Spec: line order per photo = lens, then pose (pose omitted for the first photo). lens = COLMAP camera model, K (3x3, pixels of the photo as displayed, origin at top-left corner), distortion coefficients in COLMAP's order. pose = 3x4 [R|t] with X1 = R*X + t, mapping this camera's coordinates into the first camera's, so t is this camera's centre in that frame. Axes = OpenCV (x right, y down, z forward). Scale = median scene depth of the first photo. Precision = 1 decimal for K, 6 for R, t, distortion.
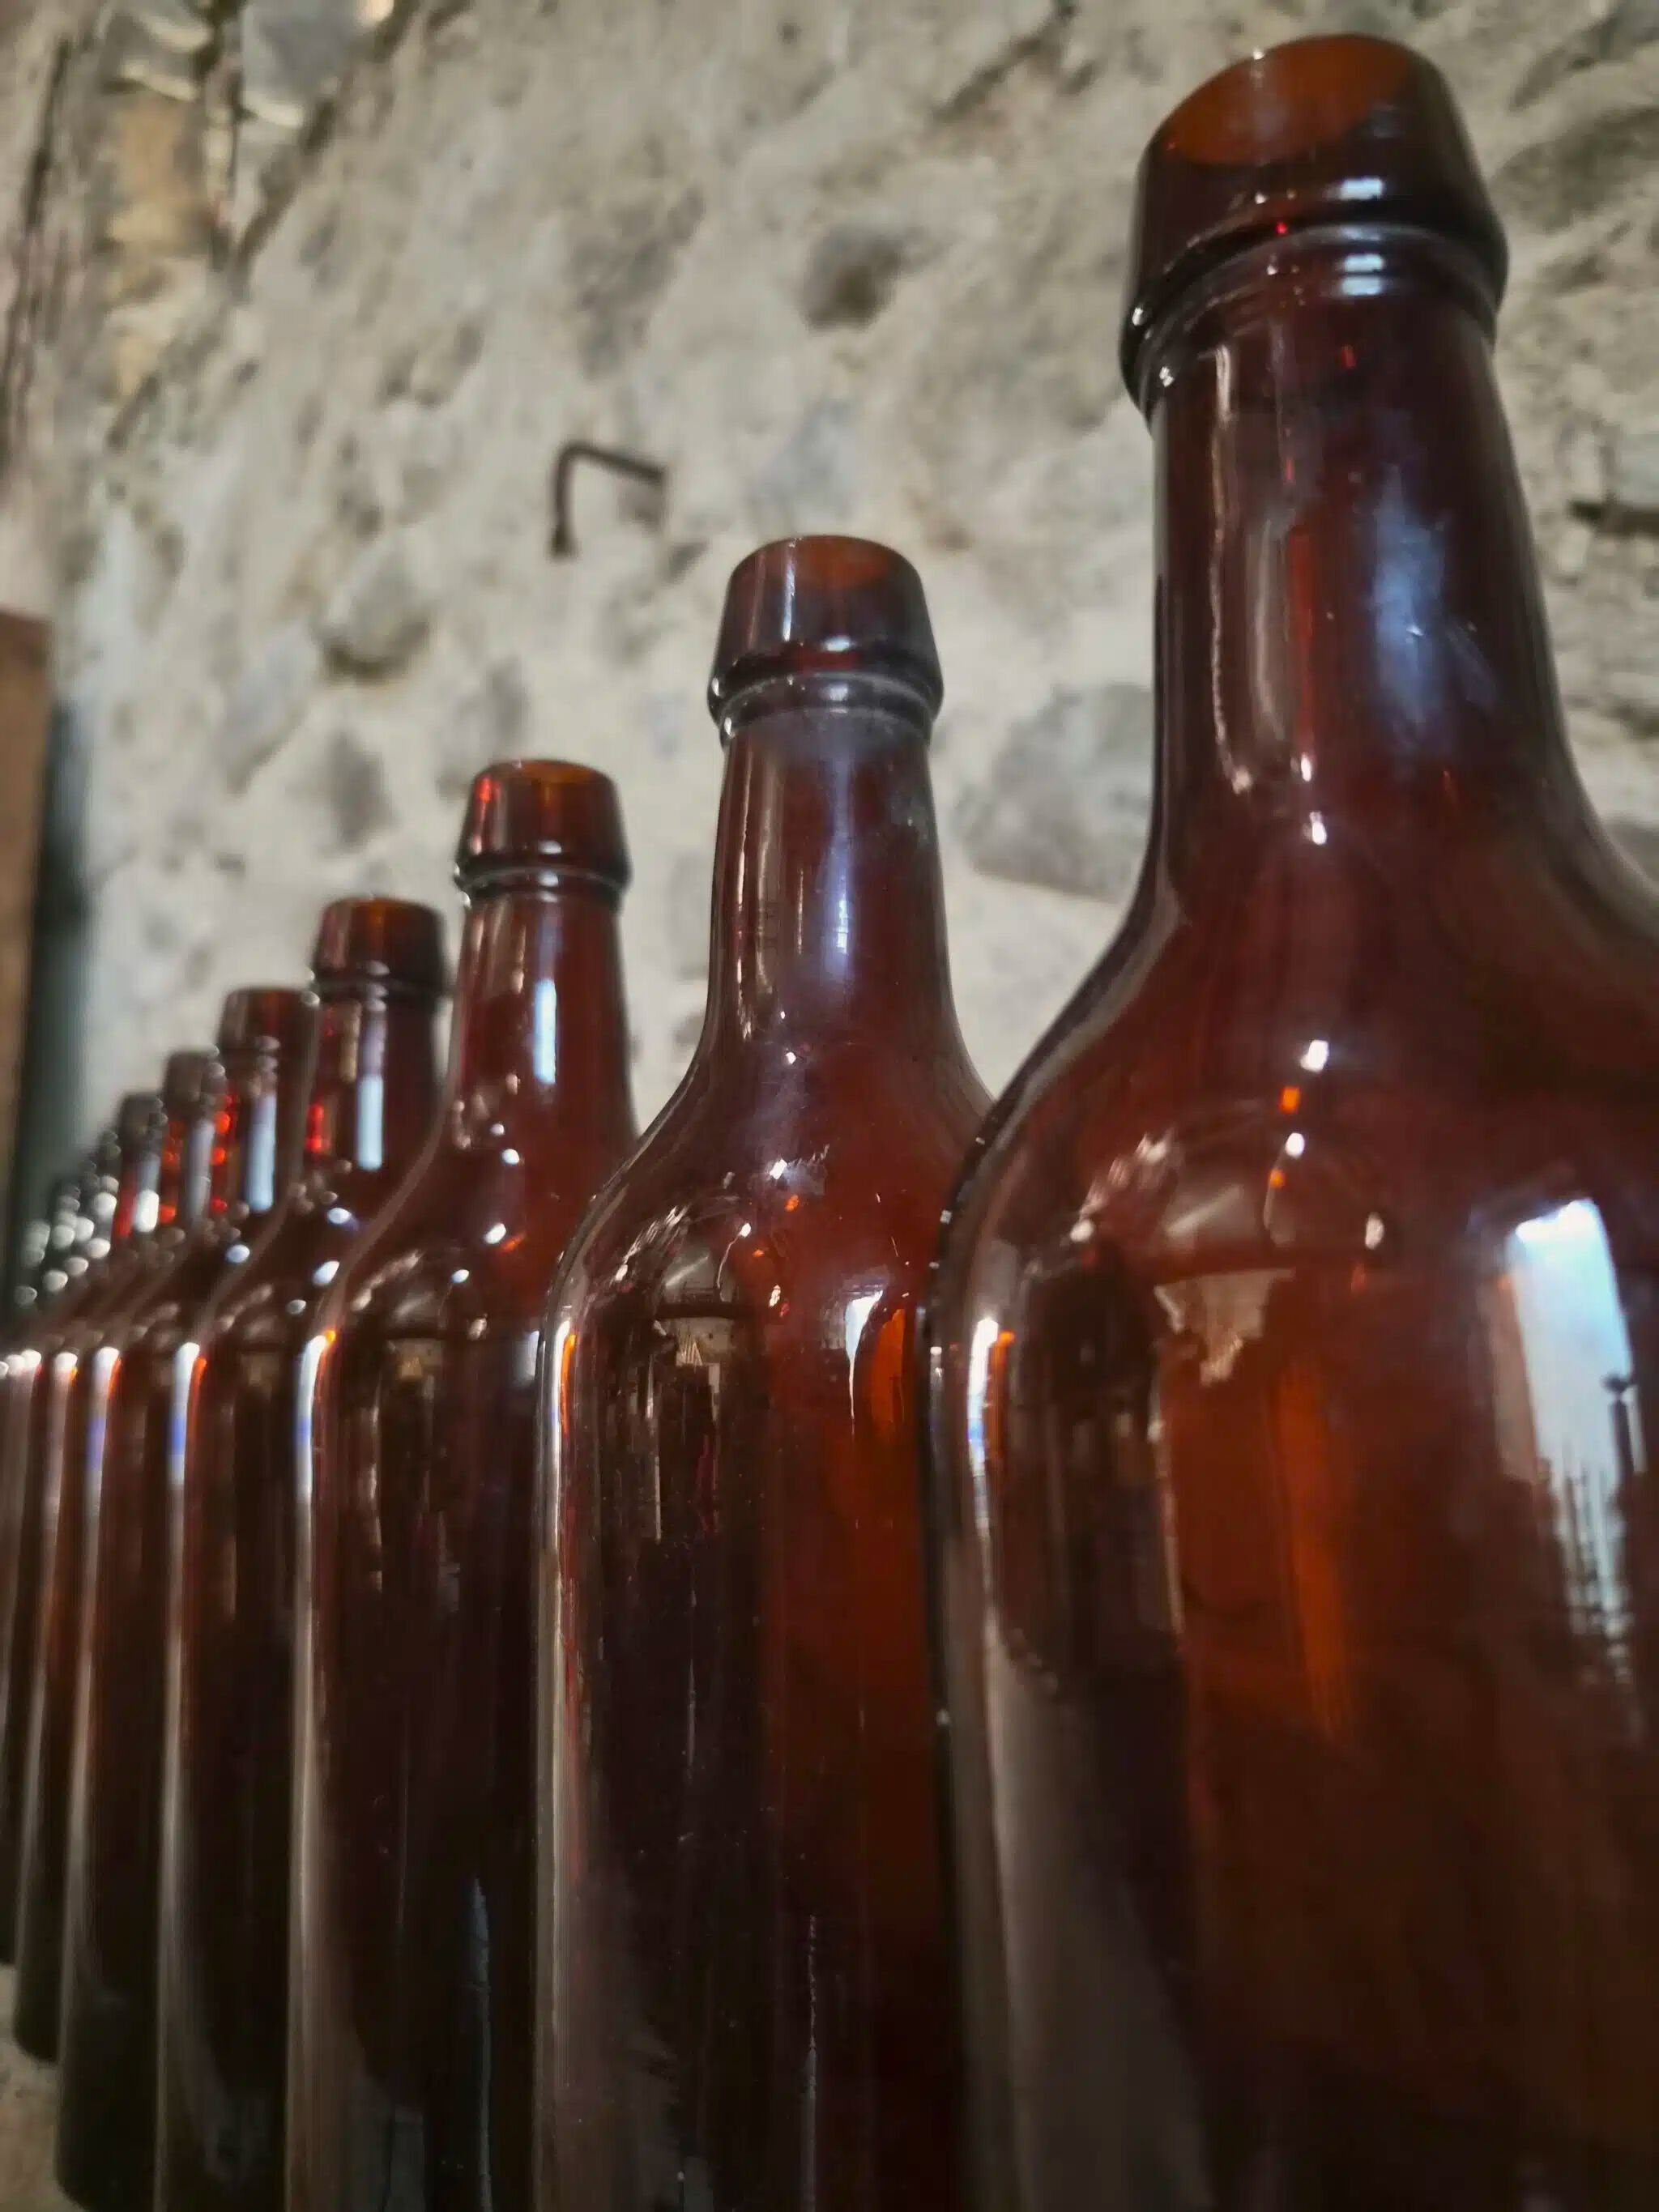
lens RADIAL K [[1579.9, 0, 838.2], [0, 1579.9, 1103.6], [0, 0, 1]] dist [0.001401, -0.009348]
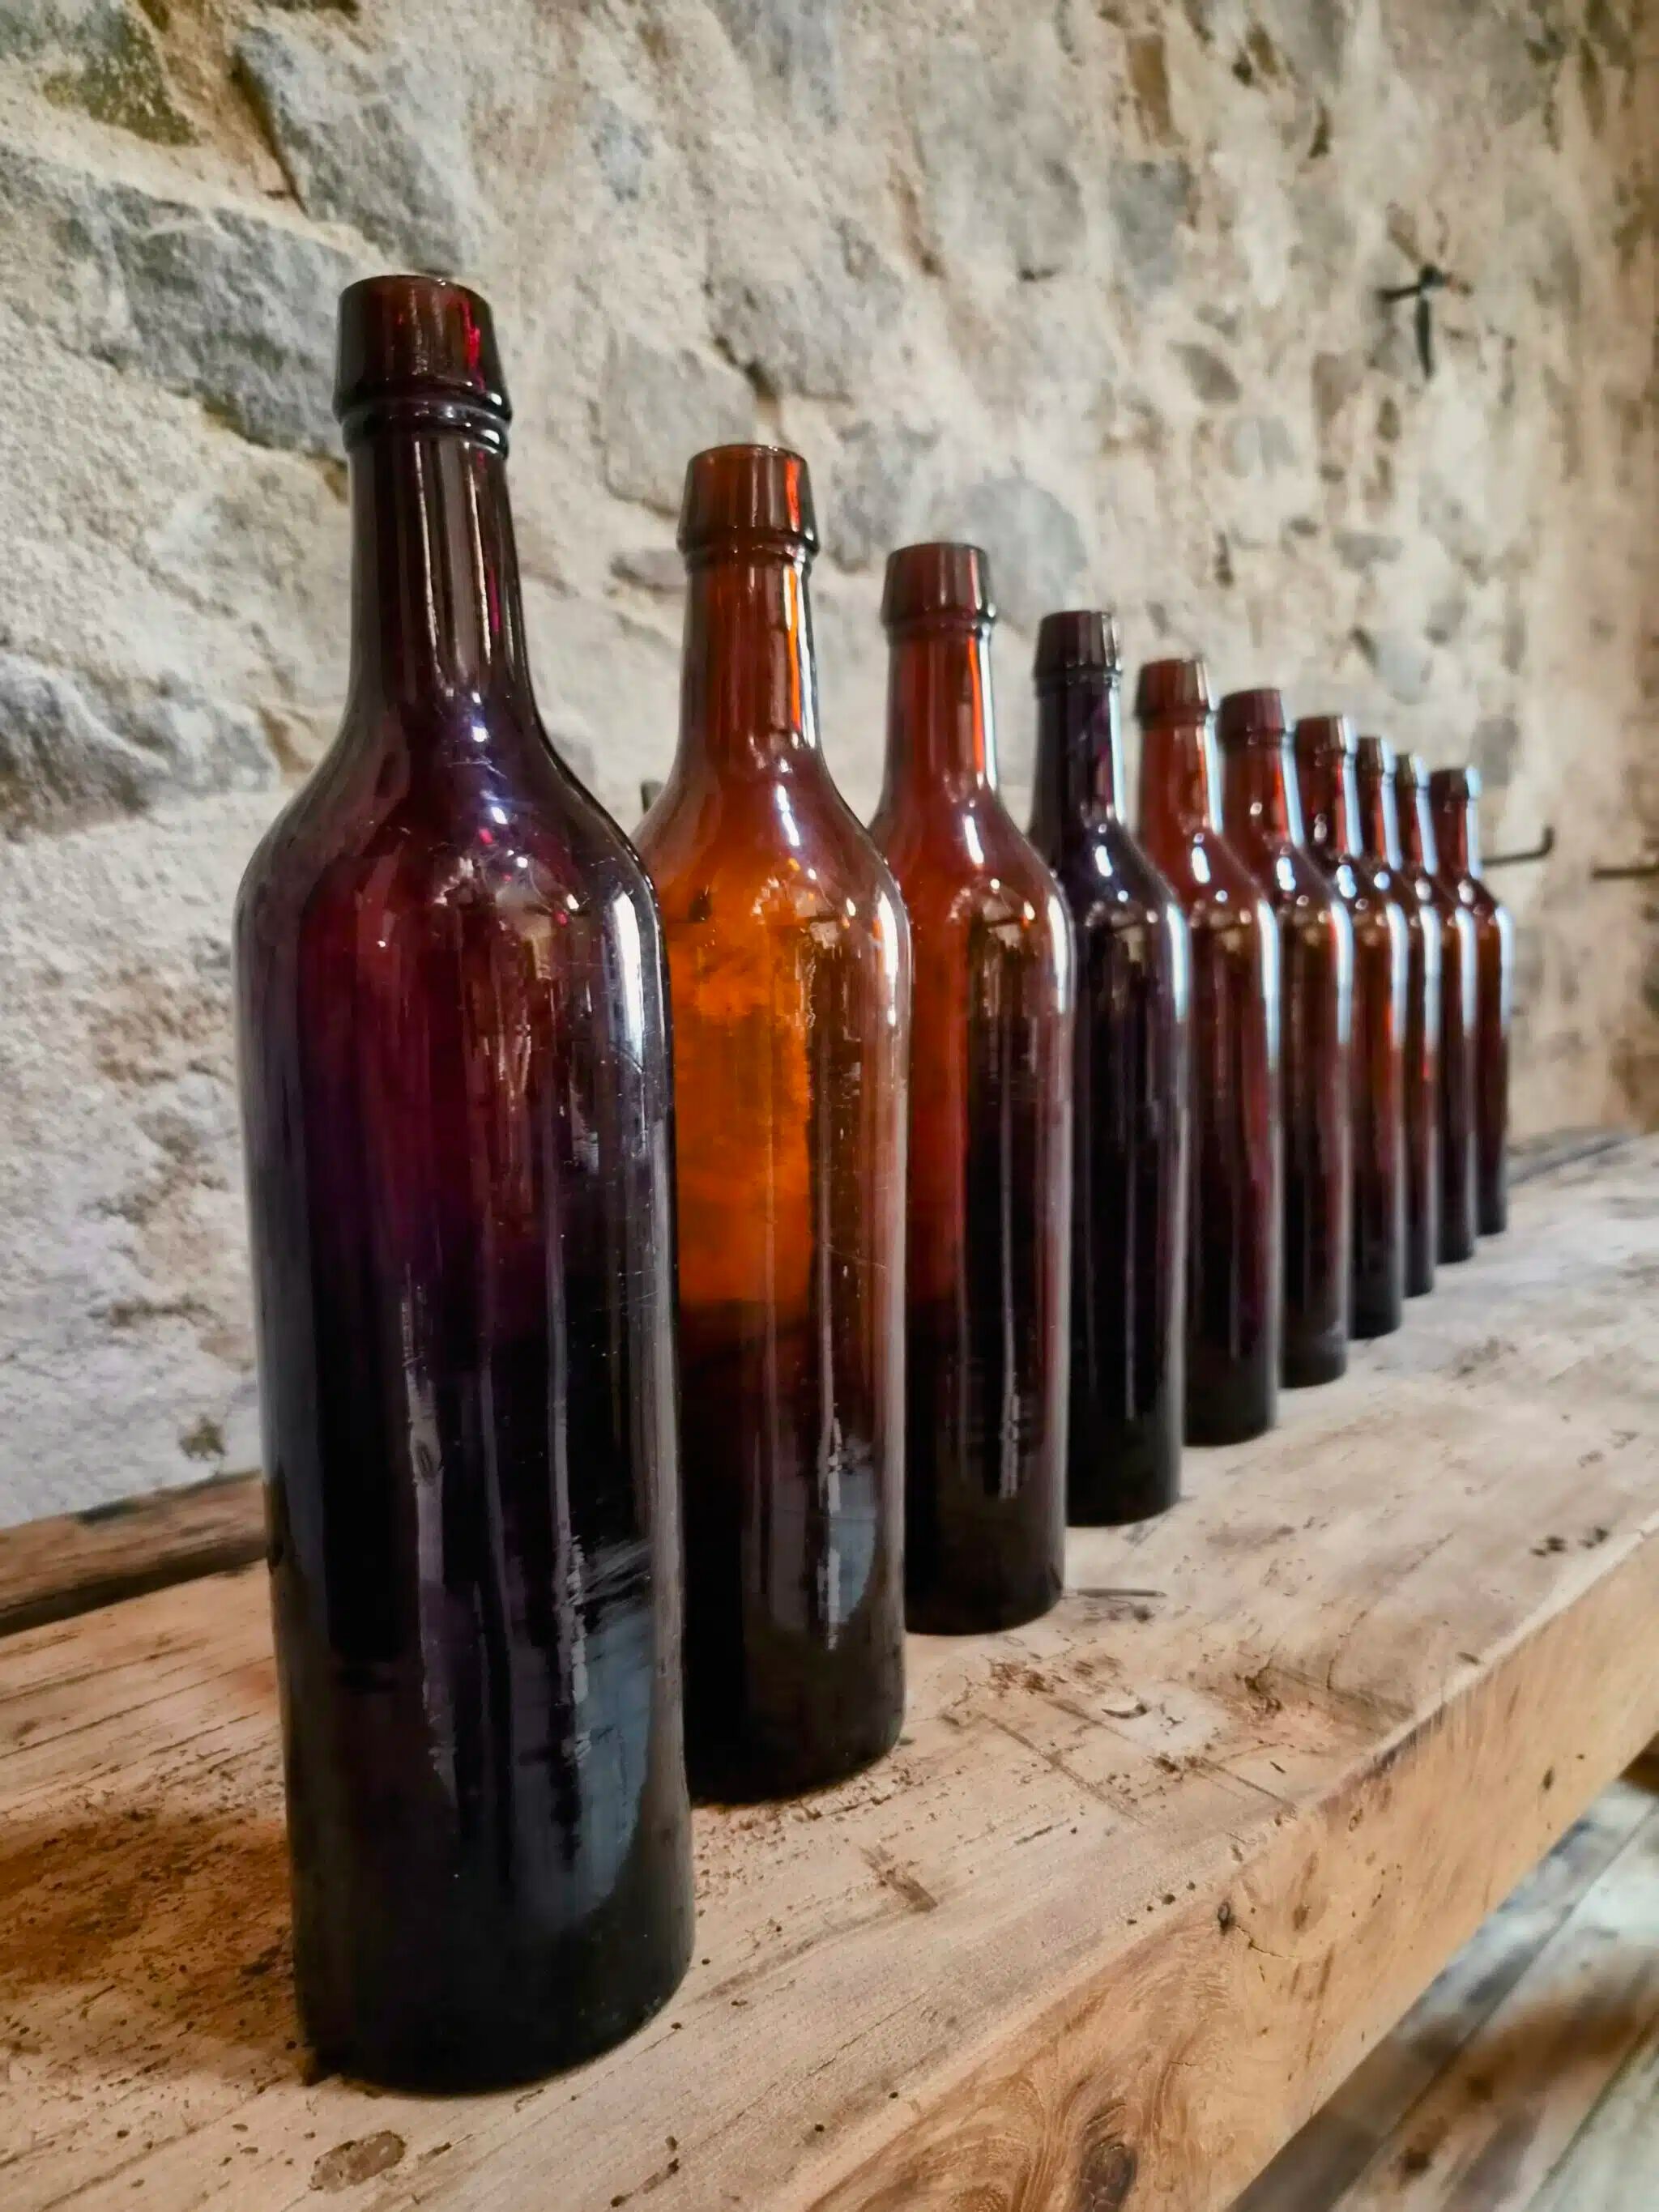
lens RADIAL K [[1510.4, 0, 840.7], [0, 1510.4, 1117.3], [0, 0, 1]] dist [0.032598, -0.031182]
pose [[-0.072020, -0.101284, 0.992247, -0.937063], [-0.144929, 0.985335, 0.090059, 0.158112], [-0.986818, -0.137319, -0.085643, 0.886116]]
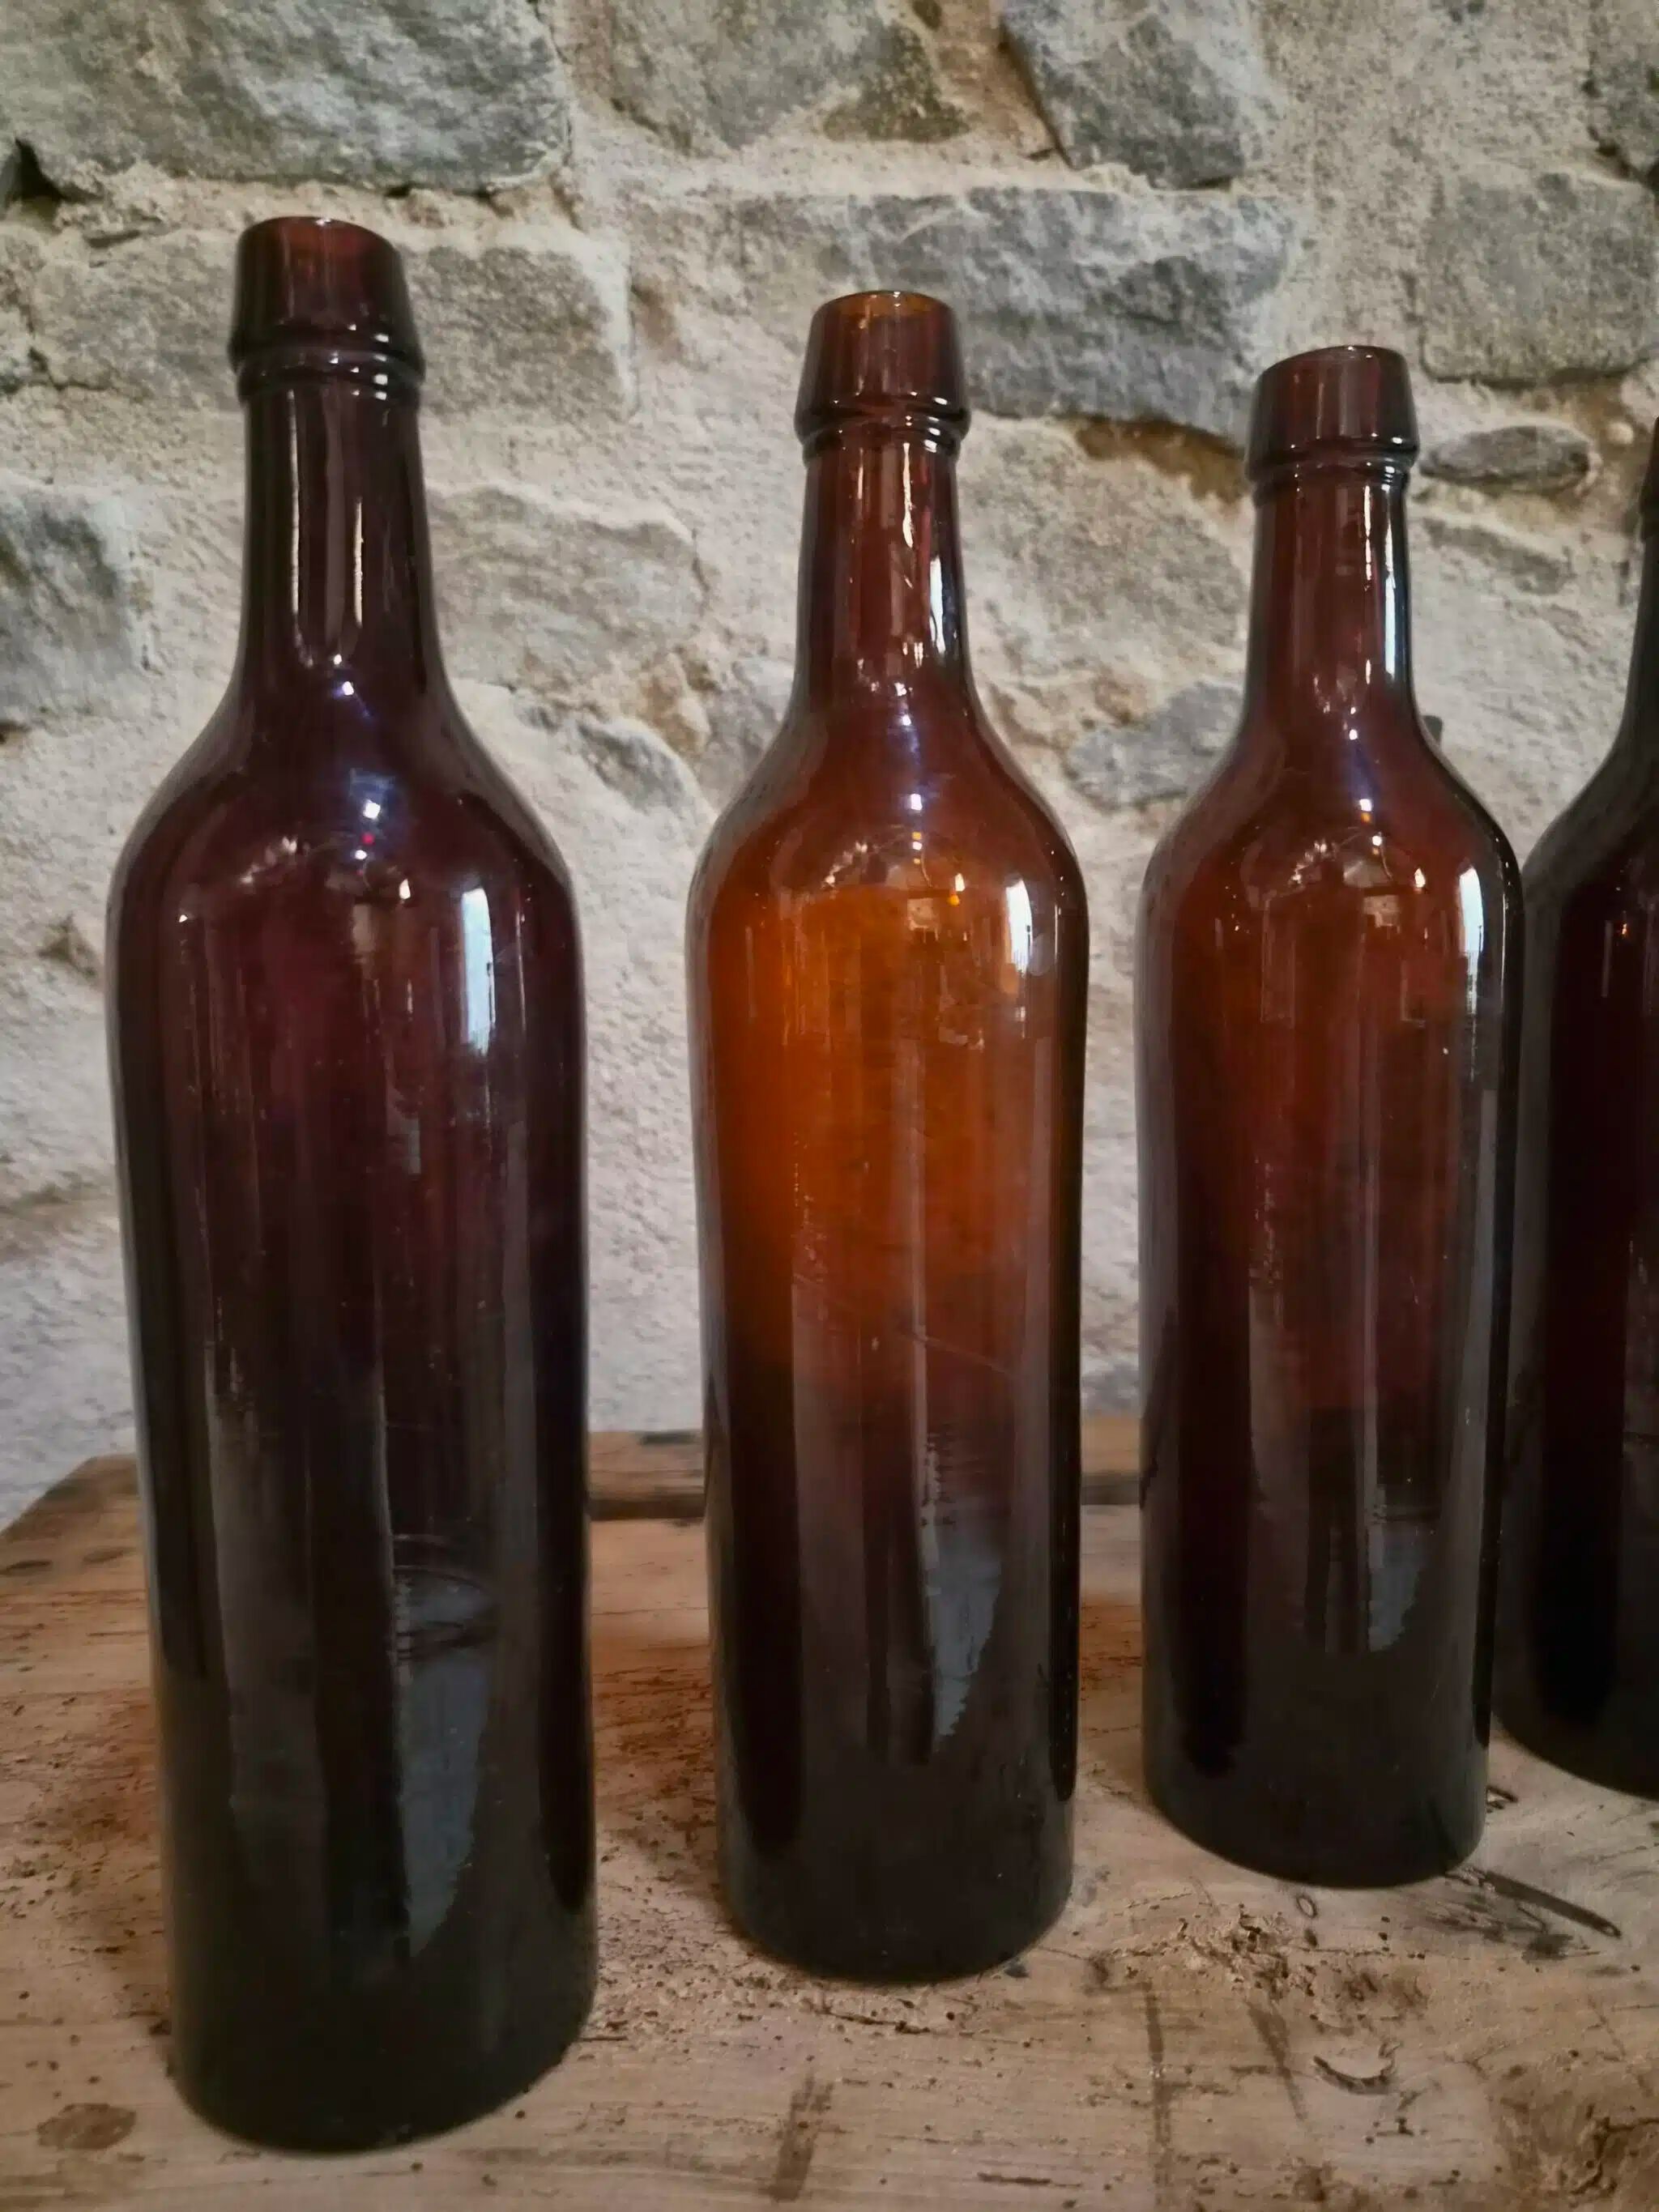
lens RADIAL K [[1506.0, 0, 829.5], [0, 1506.0, 1102.4], [0, 0, 1]] dist [0.046710, -0.041826]
pose [[0.603624, -0.091015, 0.792057, -0.828602], [-0.114178, 0.973353, 0.198863, 0.133110], [-0.789051, -0.210474, 0.577147, 0.733637]]
